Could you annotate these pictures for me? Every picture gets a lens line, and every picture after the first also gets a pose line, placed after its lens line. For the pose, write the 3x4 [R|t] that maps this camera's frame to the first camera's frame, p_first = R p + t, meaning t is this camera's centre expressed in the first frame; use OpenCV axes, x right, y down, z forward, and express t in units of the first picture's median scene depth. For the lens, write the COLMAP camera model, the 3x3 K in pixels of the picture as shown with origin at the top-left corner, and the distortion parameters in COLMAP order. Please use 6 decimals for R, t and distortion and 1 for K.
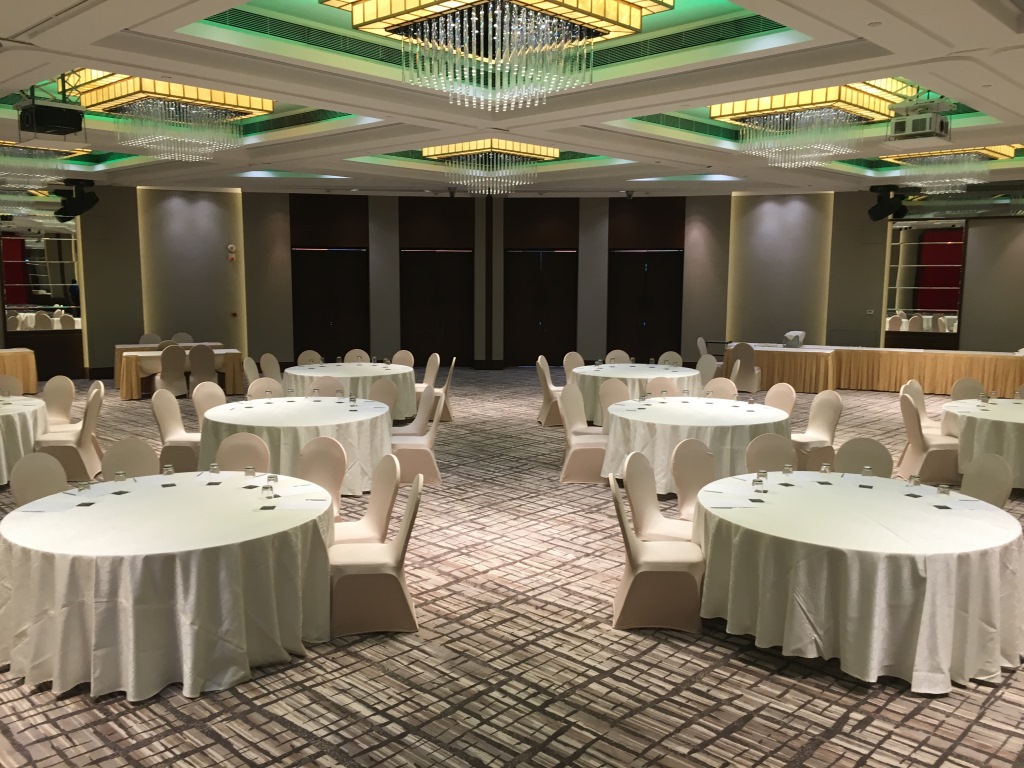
lens RADIAL K [[873.7, 0, 511.0], [0, 873.7, 383.6], [0, 0, 1]] dist [0.067793, -0.087544]
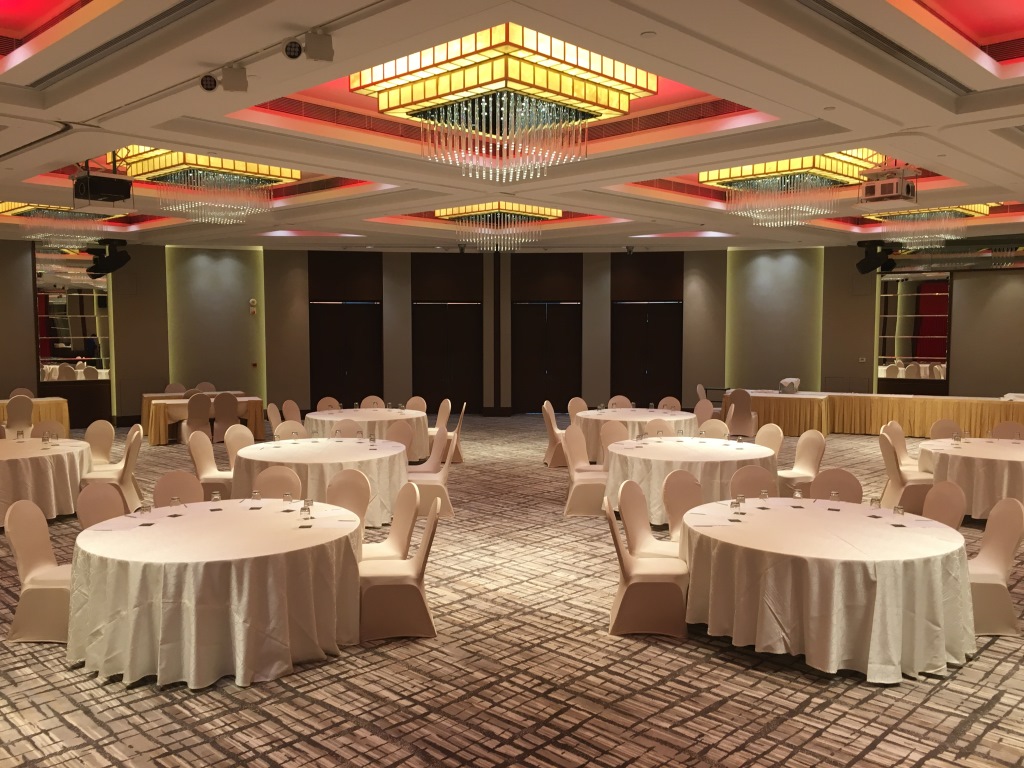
lens RADIAL K [[873.7, 0, 505.1], [0, 873.7, 375.5], [0, 0, 1]] dist [0.067793, -0.087544]
pose [[0.999876, -0.003544, -0.015313, 0.000968], [0.002491, 0.997668, -0.068206, 0.019139], [0.015519, 0.068159, 0.997554, -0.122630]]
